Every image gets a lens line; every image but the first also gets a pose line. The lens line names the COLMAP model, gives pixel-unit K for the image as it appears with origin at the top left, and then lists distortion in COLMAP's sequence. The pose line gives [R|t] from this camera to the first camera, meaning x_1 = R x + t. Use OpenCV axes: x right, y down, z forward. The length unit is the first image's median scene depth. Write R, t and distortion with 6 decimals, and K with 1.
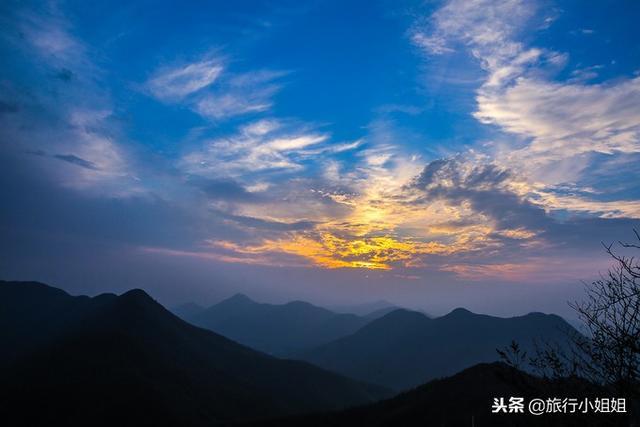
lens RADIAL K [[314.7, 0, 320.0], [0, 314.7, 213.5], [0, 0, 1]] dist [0.001424, 0.000449]
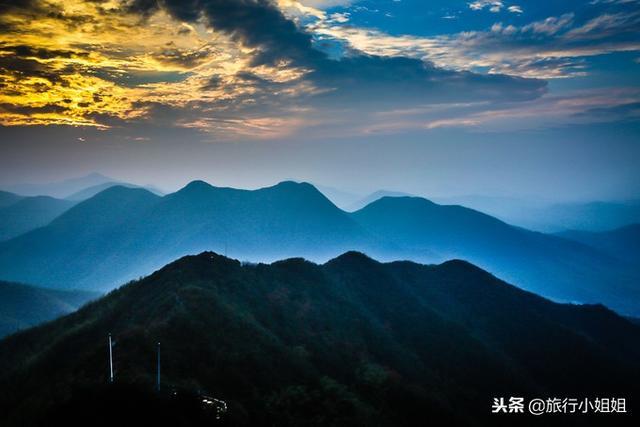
lens RADIAL K [[314.7, 0, 320.0], [0, 314.7, 213.5], [0, 0, 1]] dist [0.001424, 0.000449]
pose [[0.947357, -0.104453, 0.302663, 0.467871], [-0.050383, 0.884881, 0.463084, 0.011084], [-0.316191, -0.453955, 0.833036, 0.245676]]
